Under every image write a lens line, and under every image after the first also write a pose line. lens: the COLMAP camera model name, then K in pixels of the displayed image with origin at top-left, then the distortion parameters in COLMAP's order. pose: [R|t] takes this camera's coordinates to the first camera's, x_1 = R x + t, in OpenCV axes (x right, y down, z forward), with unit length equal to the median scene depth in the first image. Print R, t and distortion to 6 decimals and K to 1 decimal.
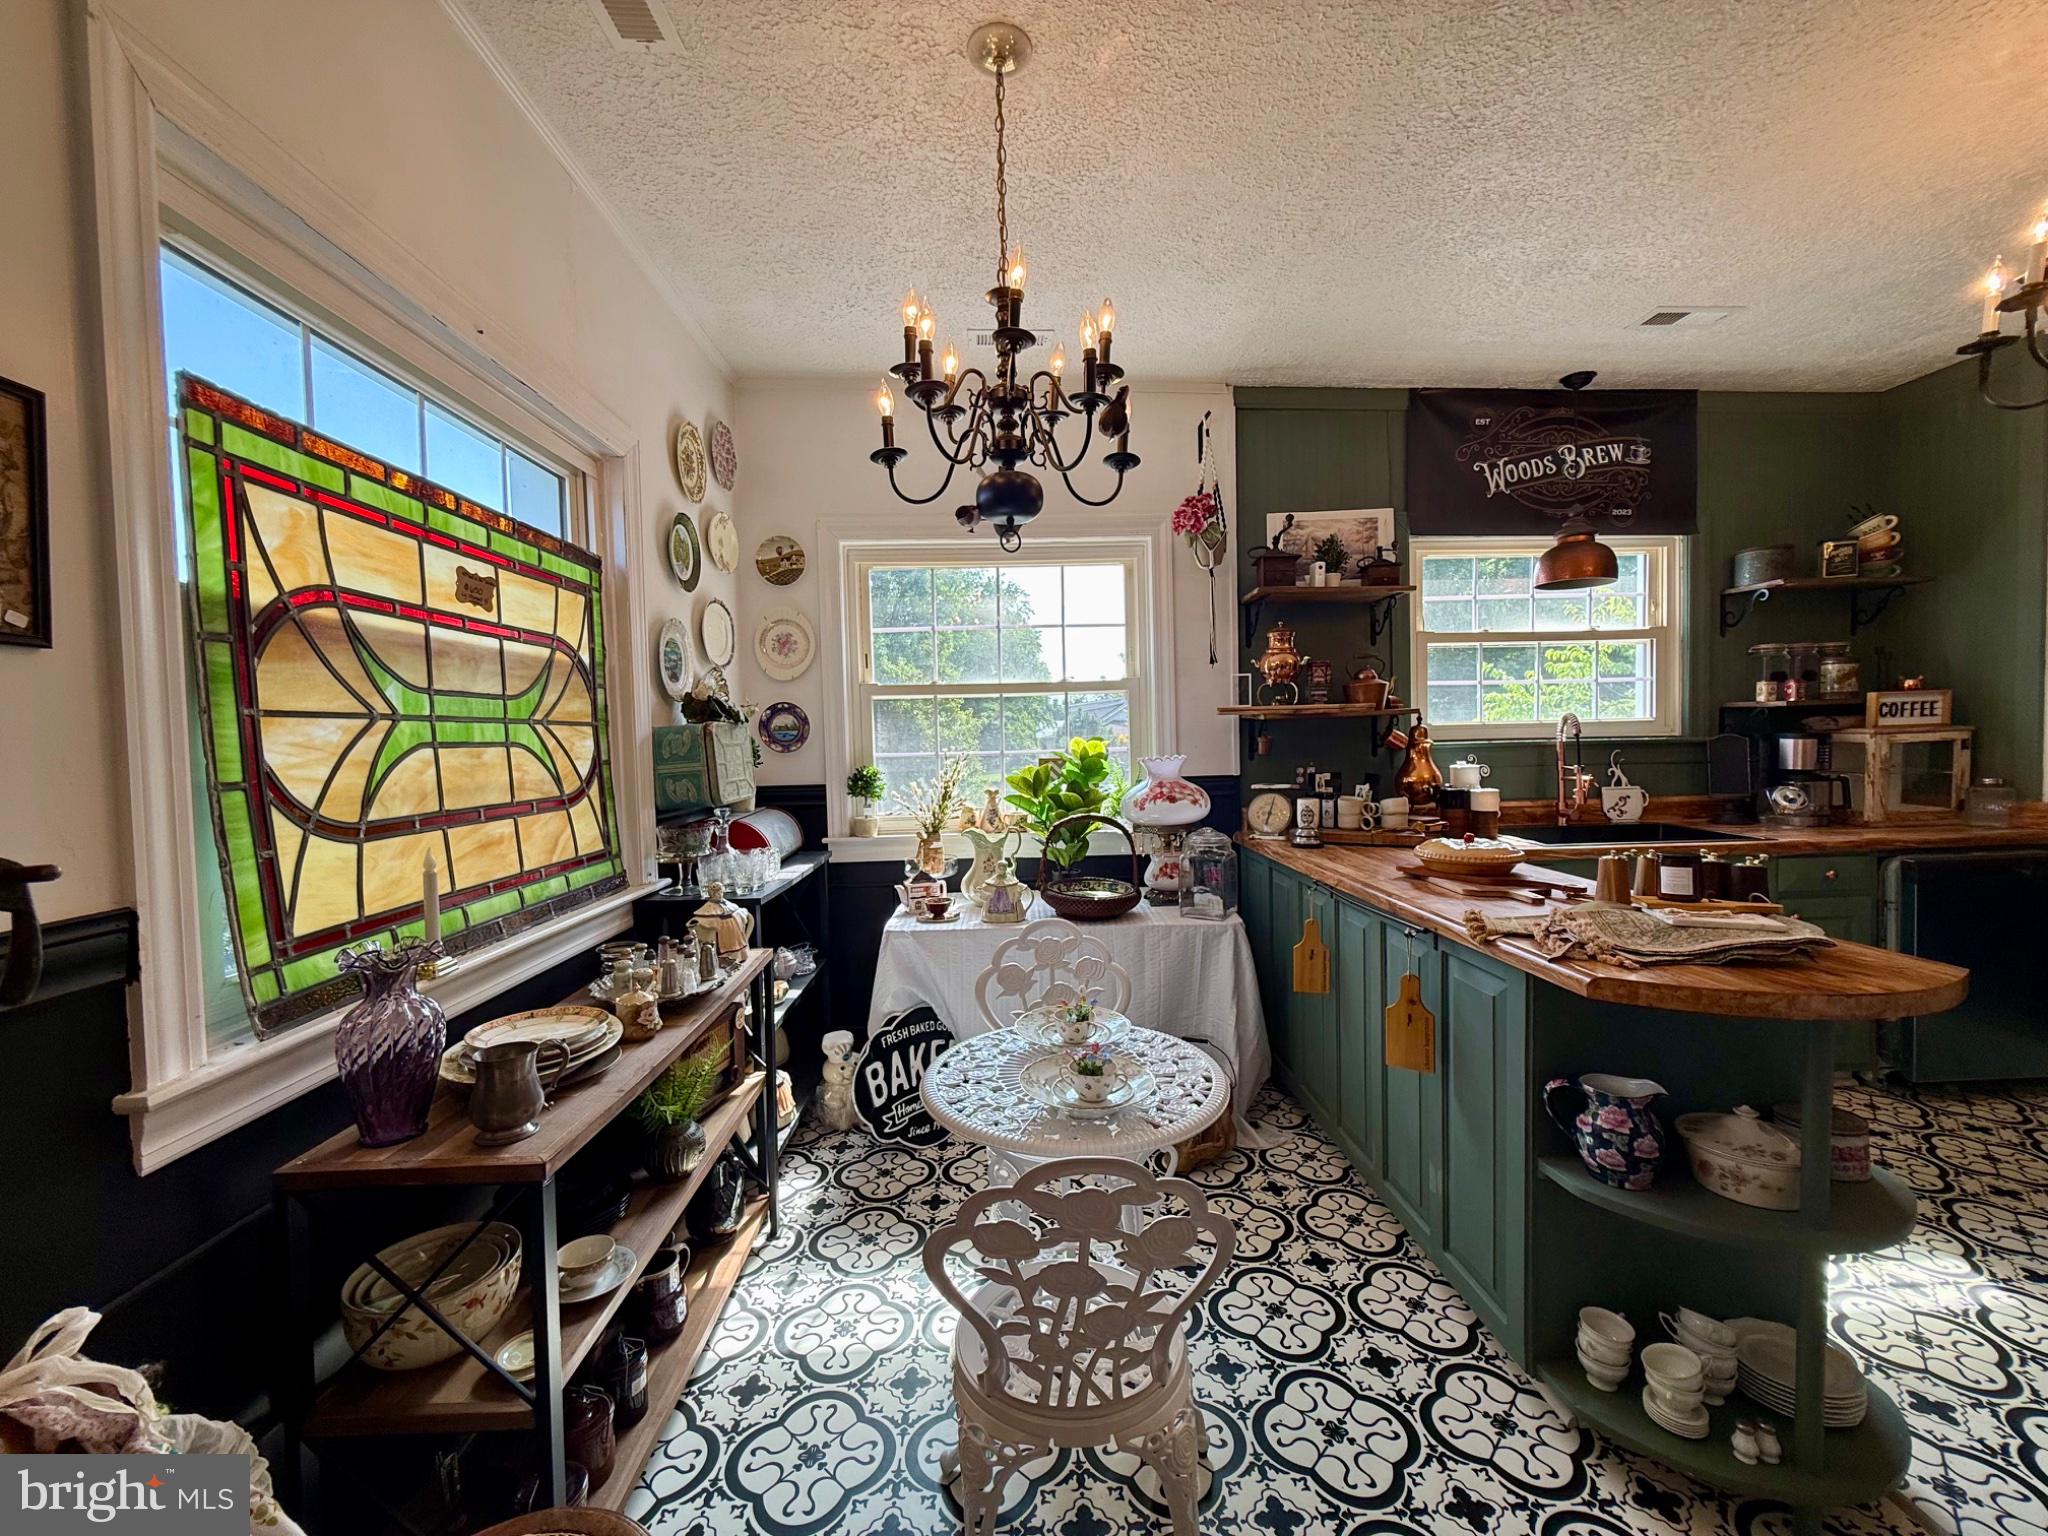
lens RADIAL K [[816.9, 0, 1026.9], [0, 816.9, 768.0], [0, 0, 1]] dist [0.003955, -0.000821]
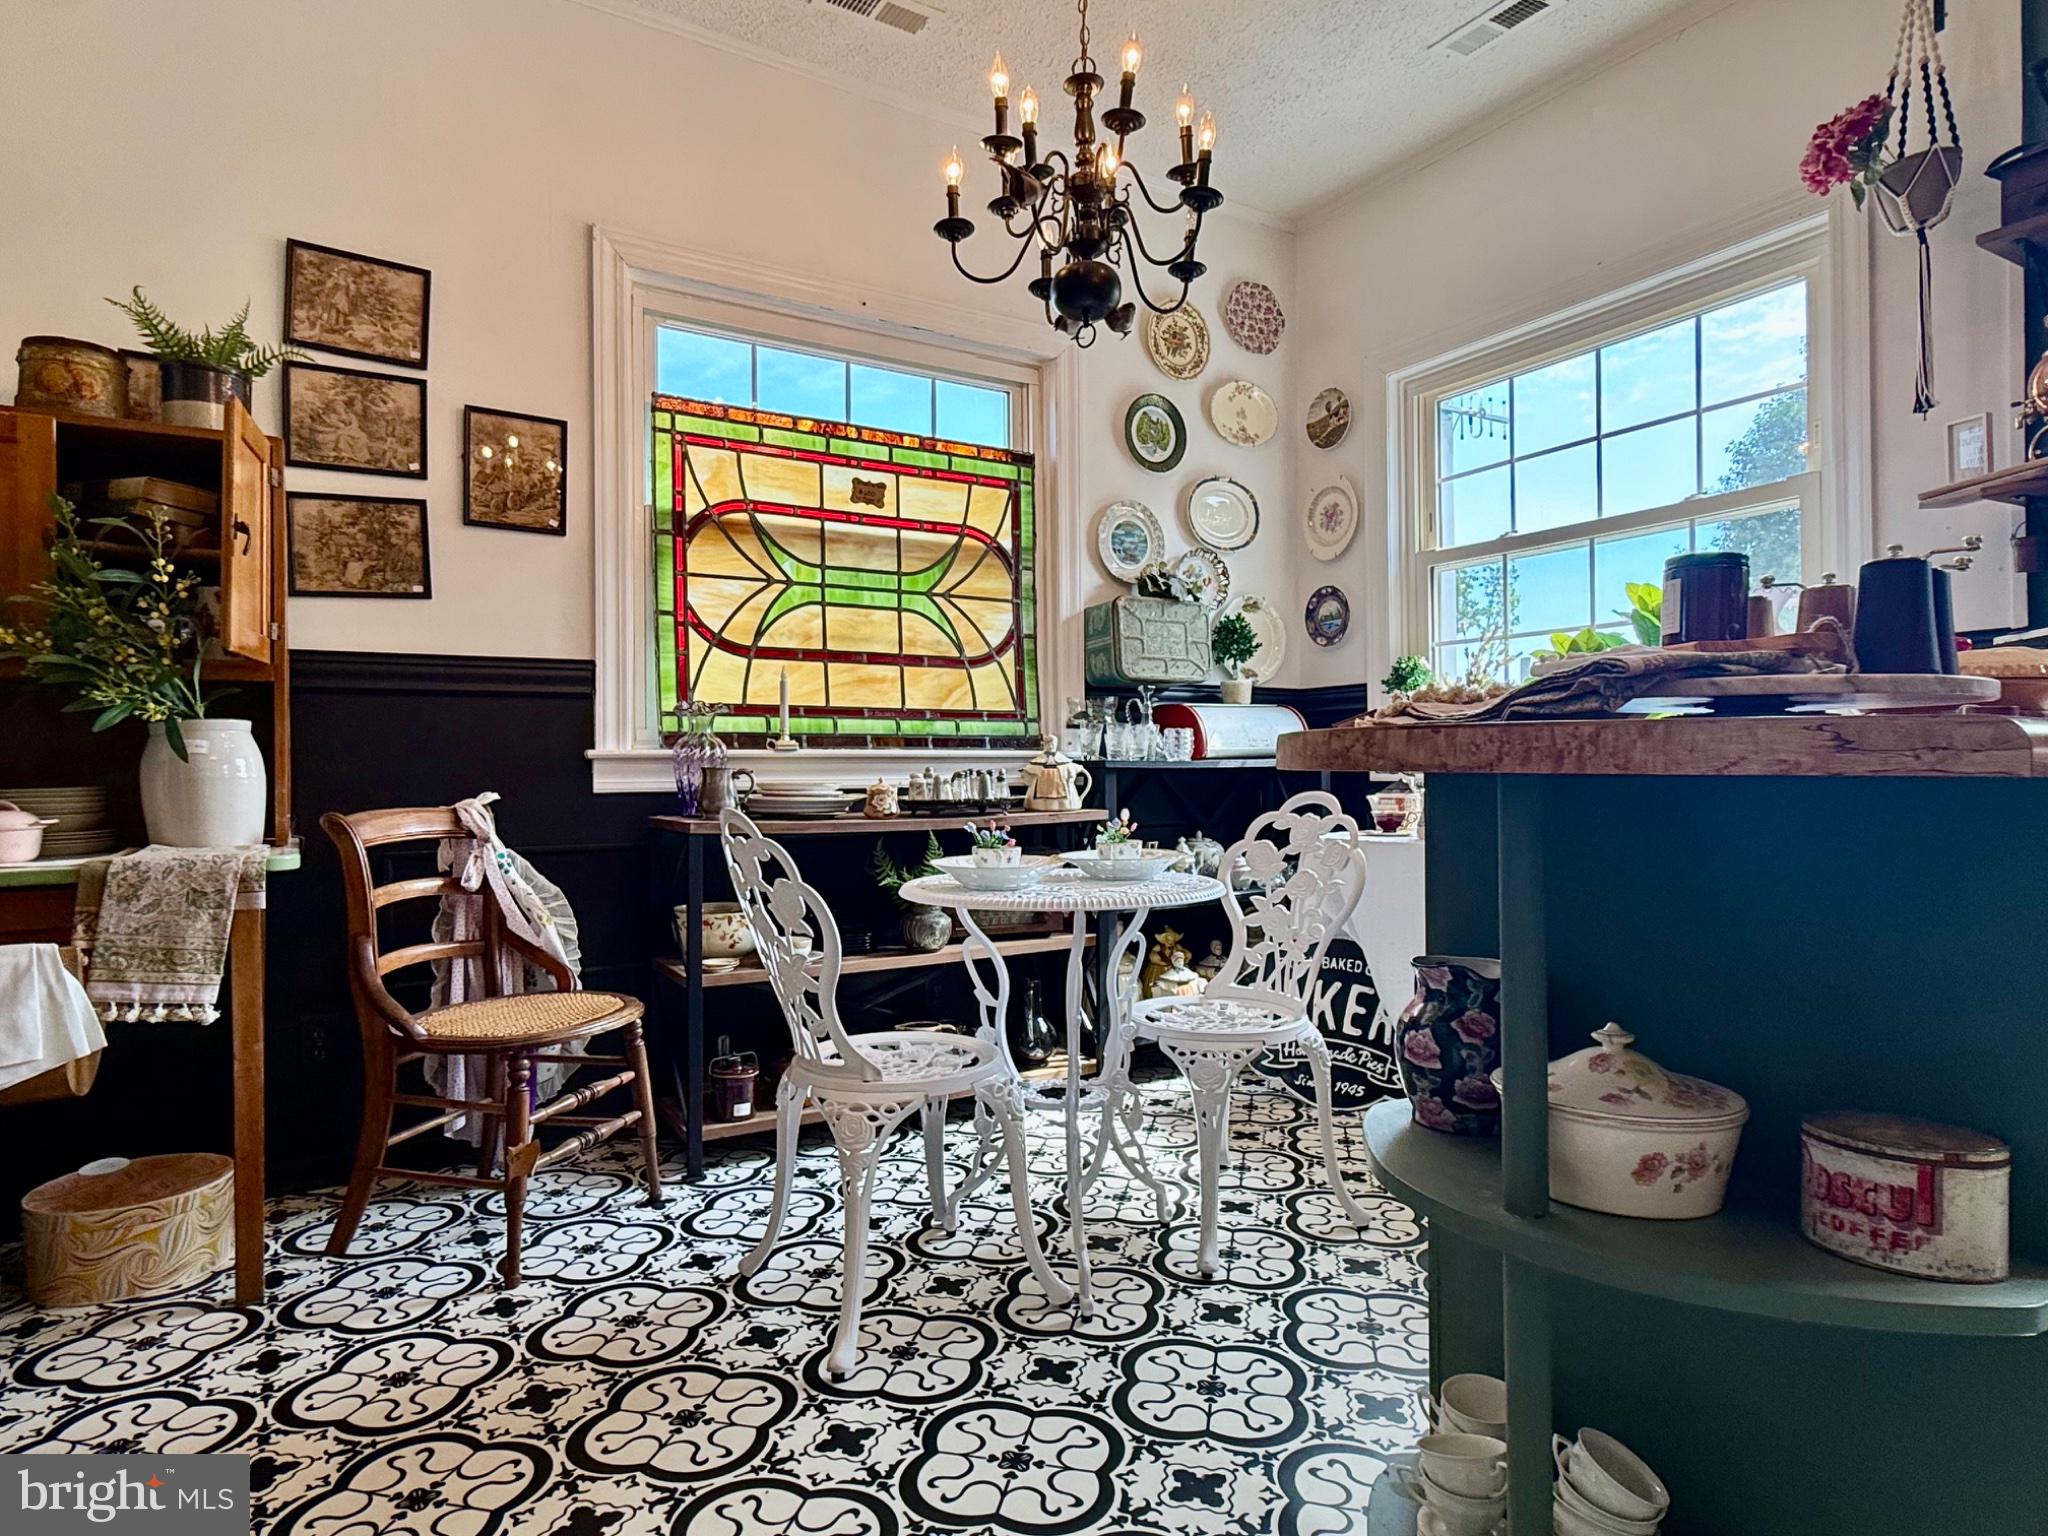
lens RADIAL K [[1159.8, 0, 1029.1], [0, 1159.8, 770.0], [0, 0, 1]] dist [0.000914, 0.001124]
pose [[0.497899, 0.016978, -0.867069, 0.616060], [-0.036111, 0.999347, -0.001167, 0.127084], [0.866483, 0.031892, 0.498187, 0.155368]]
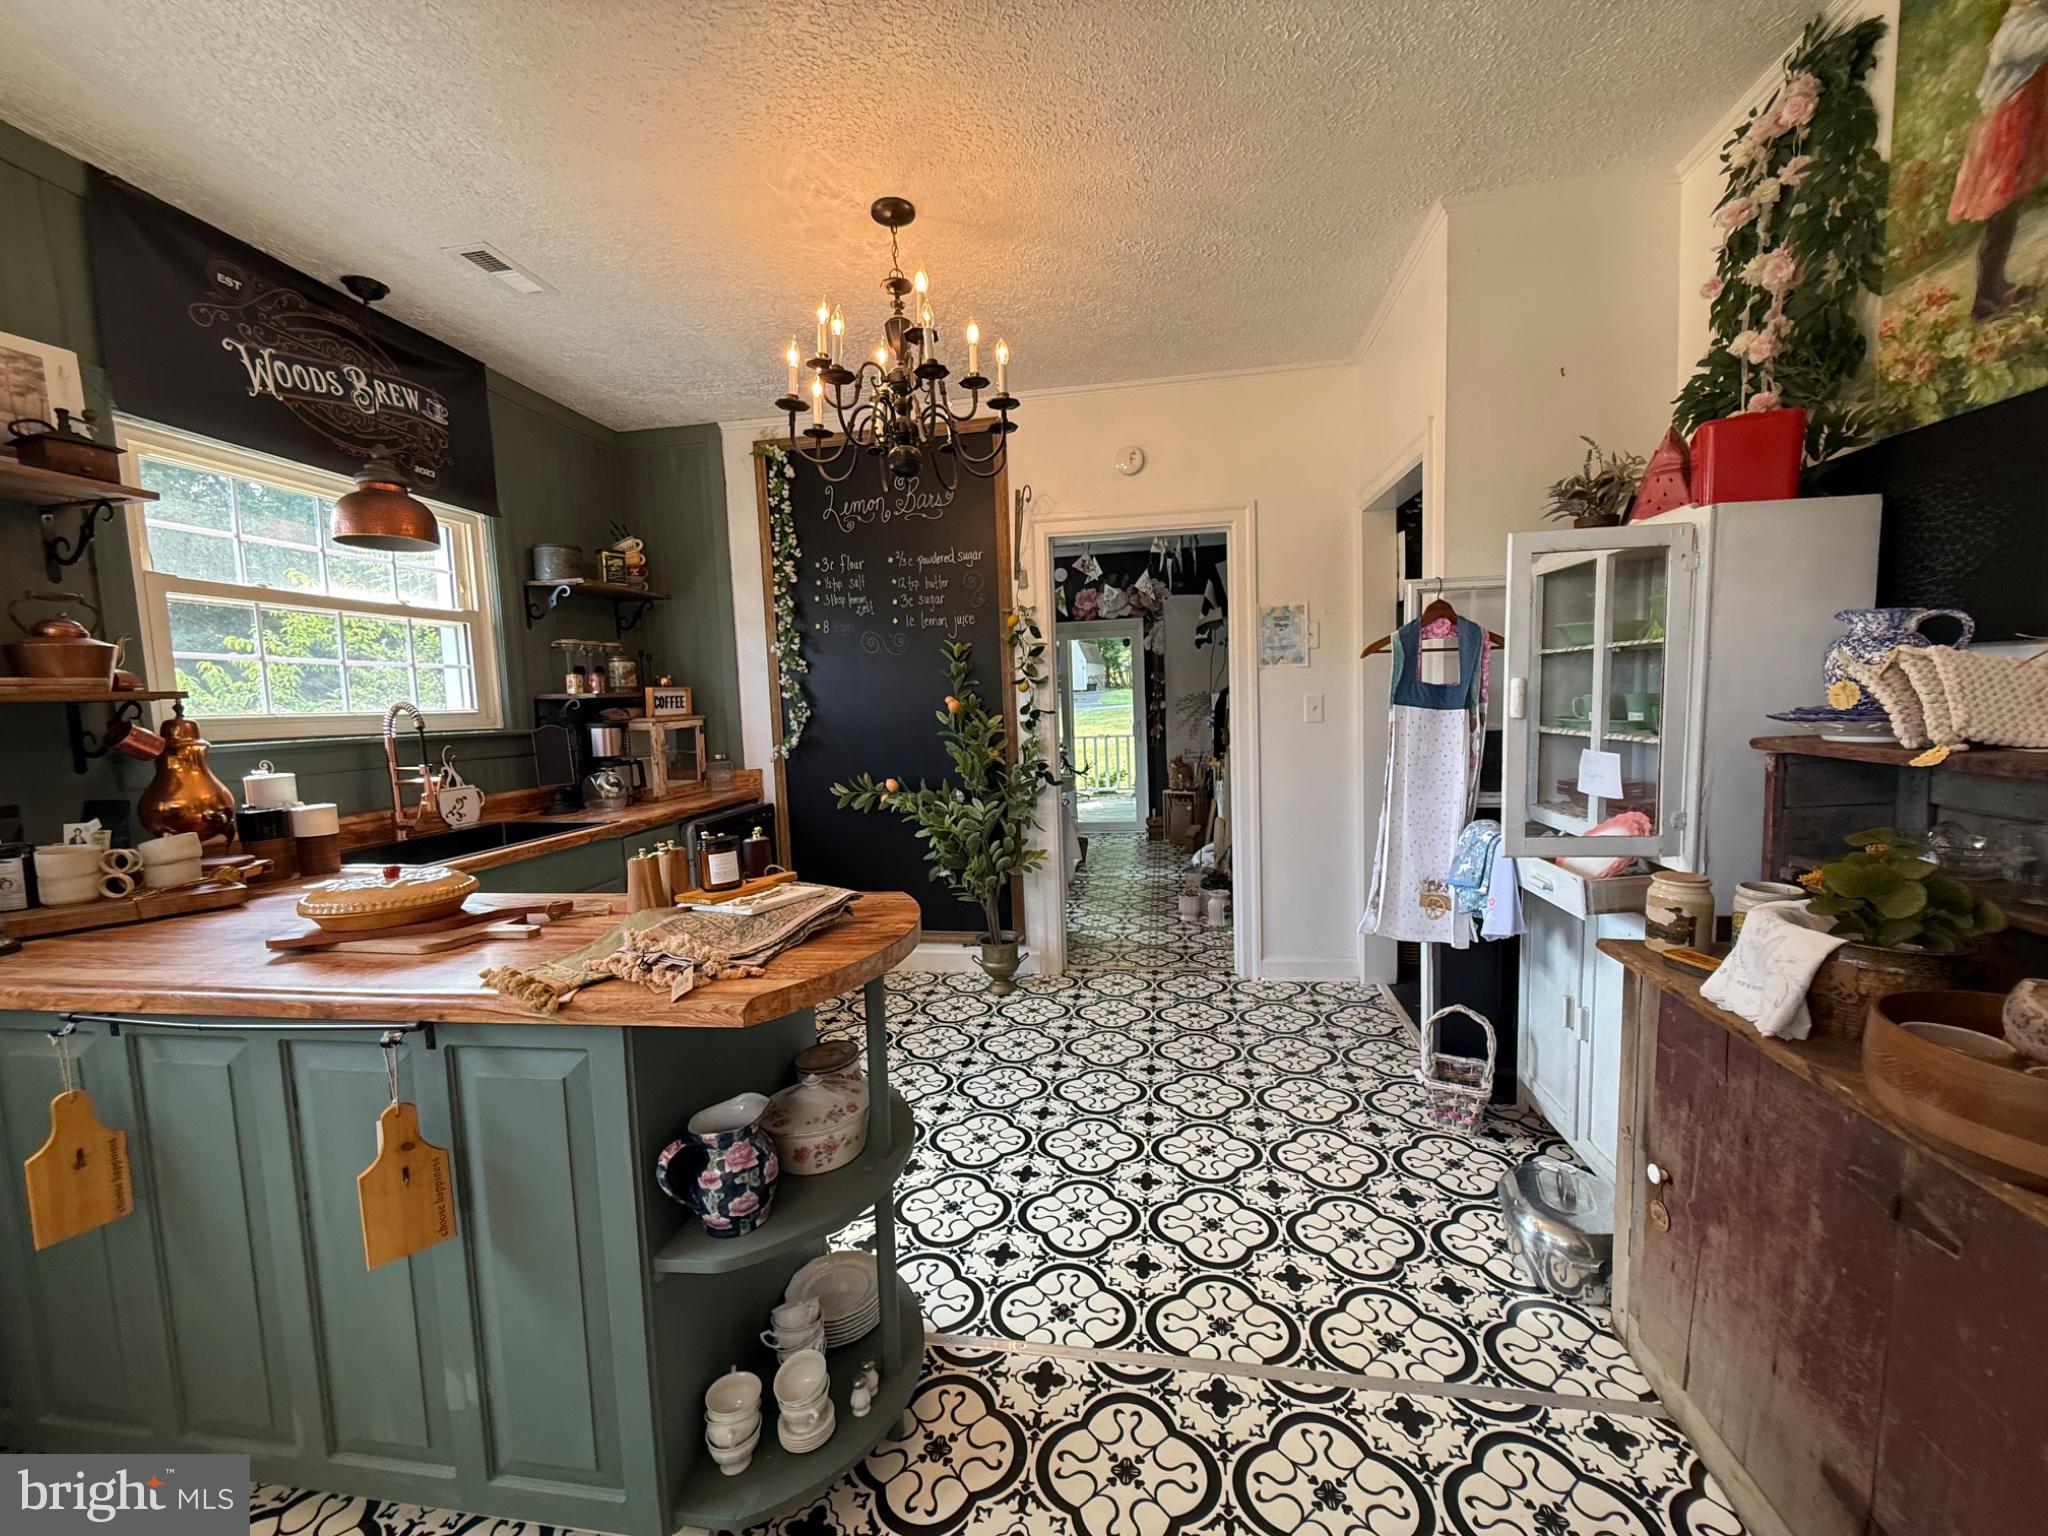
lens RADIAL K [[816.9, 0, 1022.8], [0, 816.9, 763.9], [0, 0, 1]] dist [0.003955, -0.000821]
pose [[0.198912, -0.061000, 0.978117, -0.015706], [0.073532, 0.996177, 0.047172, 0.001405], [-0.977255, 0.062540, 0.202637, 0.245031]]
